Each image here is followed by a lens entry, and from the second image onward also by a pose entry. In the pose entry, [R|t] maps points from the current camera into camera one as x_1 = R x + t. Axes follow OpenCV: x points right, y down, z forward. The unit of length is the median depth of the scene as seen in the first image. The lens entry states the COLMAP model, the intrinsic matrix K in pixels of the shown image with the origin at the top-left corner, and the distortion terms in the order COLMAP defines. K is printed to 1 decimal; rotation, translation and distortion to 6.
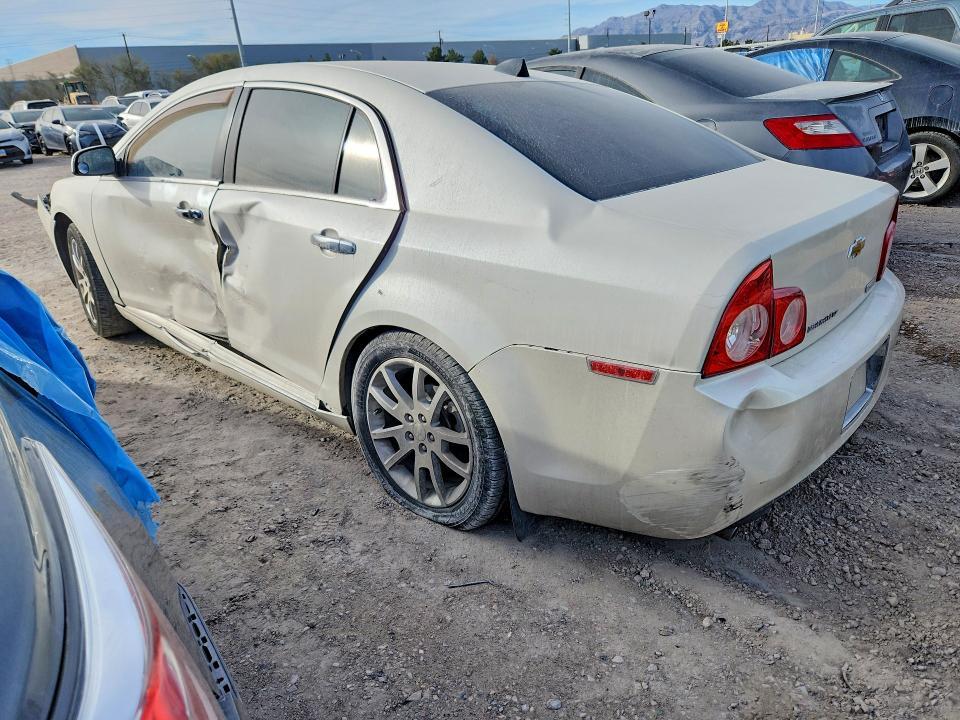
lens RADIAL K [[639.4, 0, 477.7], [0, 639.4, 360.6], [0, 0, 1]] dist [0.026080, -0.010198]
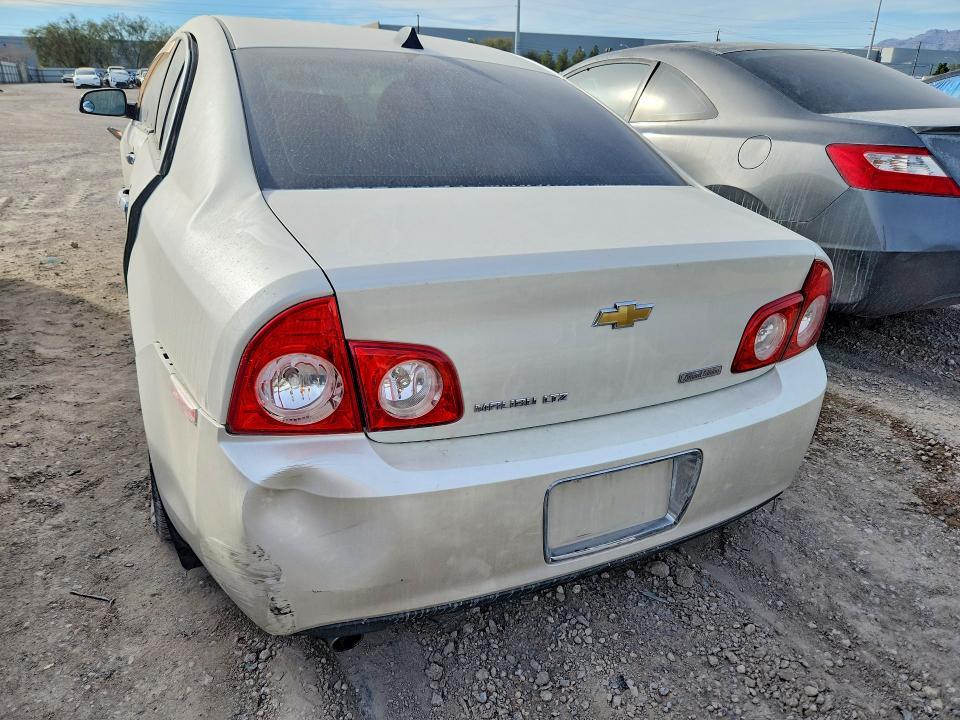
lens RADIAL K [[639.4, 0, 480.7], [0, 639.4, 360.3], [0, 0, 1]] dist [0.026080, -0.010198]
pose [[0.930092, 0.222755, -0.292078, 0.425461], [-0.220685, 0.974505, 0.040463, -0.078009], [0.293645, 0.026823, 0.955538, 0.187188]]
